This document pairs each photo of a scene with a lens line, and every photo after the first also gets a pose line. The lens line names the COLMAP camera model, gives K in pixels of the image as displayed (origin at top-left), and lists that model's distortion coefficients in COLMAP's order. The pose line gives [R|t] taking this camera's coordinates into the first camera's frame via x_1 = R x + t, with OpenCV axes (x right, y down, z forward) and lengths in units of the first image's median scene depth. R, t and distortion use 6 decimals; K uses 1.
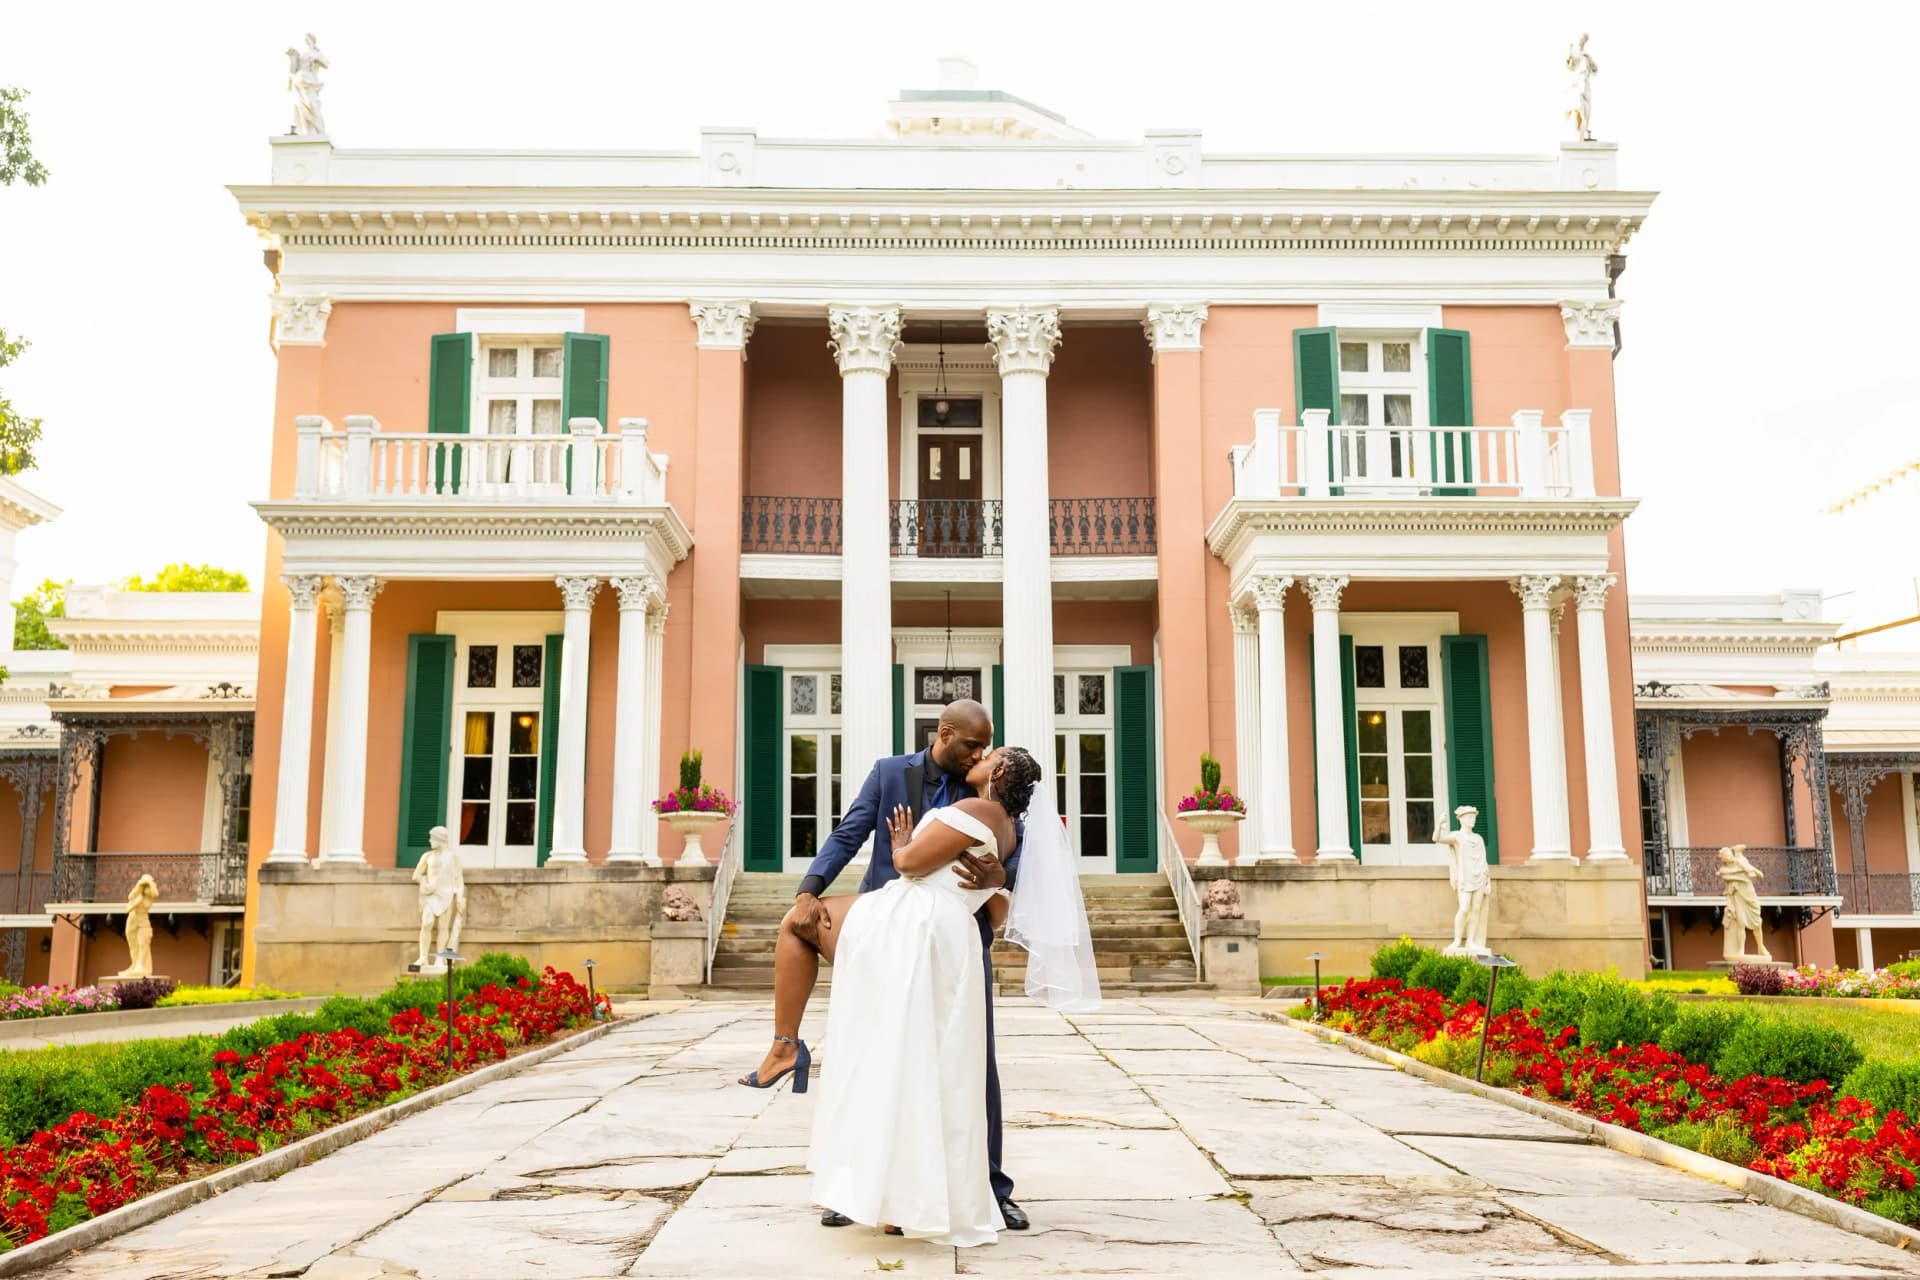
lens RADIAL K [[1959.7, 0, 979.5], [0, 1959.7, 663.4], [0, 0, 1]] dist [0.004131, -0.027223]
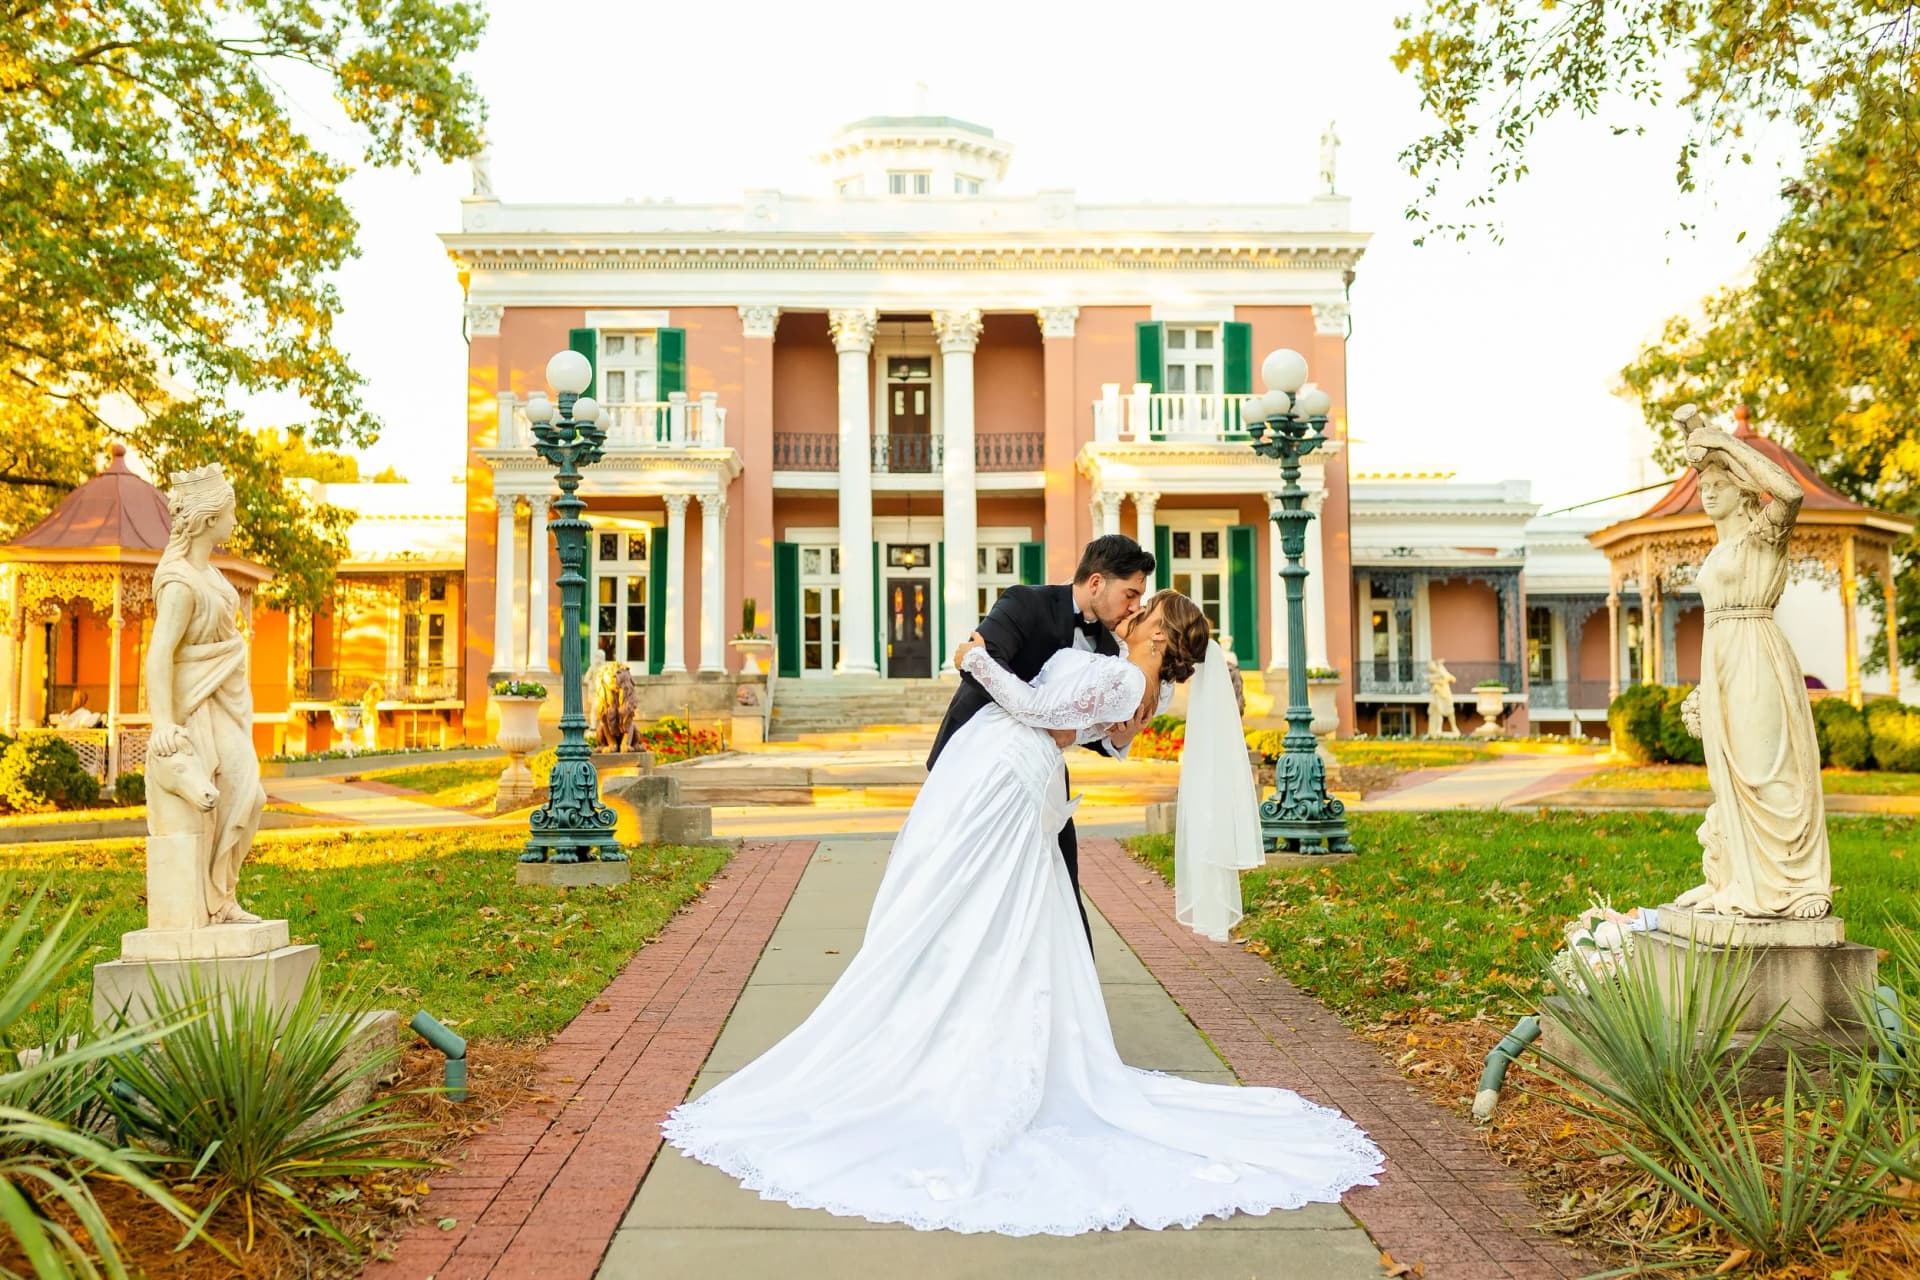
lens RADIAL K [[1995.8, 0, 960.0], [0, 1995.8, 640.0], [0, 0, 1]] dist [0.011655, 0.012687]
pose [[0.999966, -0.002102, 0.007973, 0.011591], [0.001460, 0.996823, 0.079632, -0.048432], [-0.008115, -0.079618, 0.996792, -0.562755]]
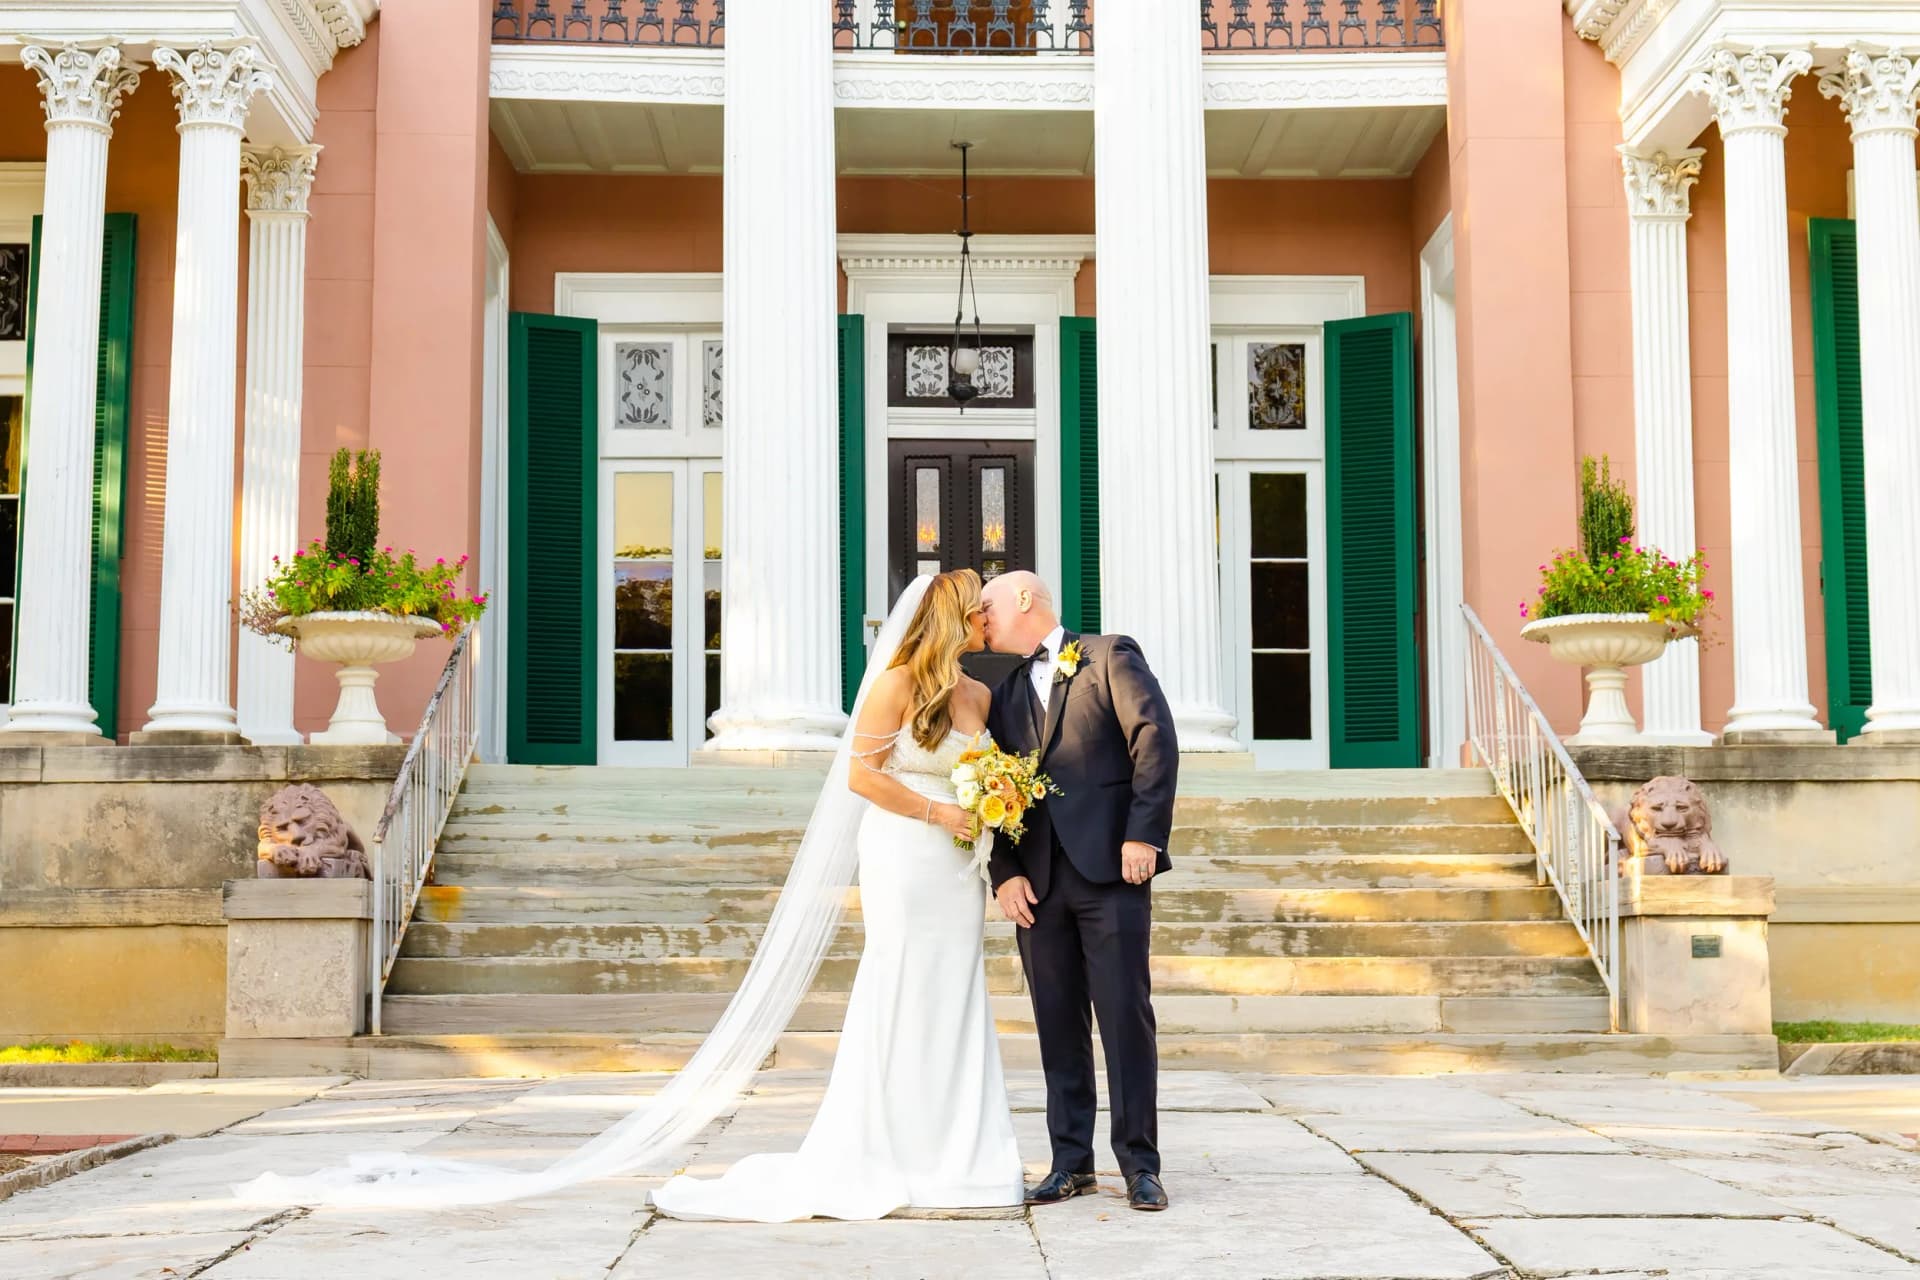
lens RADIAL K [[2986.5, 0, 954.8], [0, 2986.5, 646.8], [0, 0, 1]] dist [0.008163, -0.046854]
pose [[0.999988, 0.001297, -0.004725, -0.015242], [-0.001055, 0.998705, 0.050865, 0.044246], [0.004785, -0.050859, 0.998694, 0.326420]]
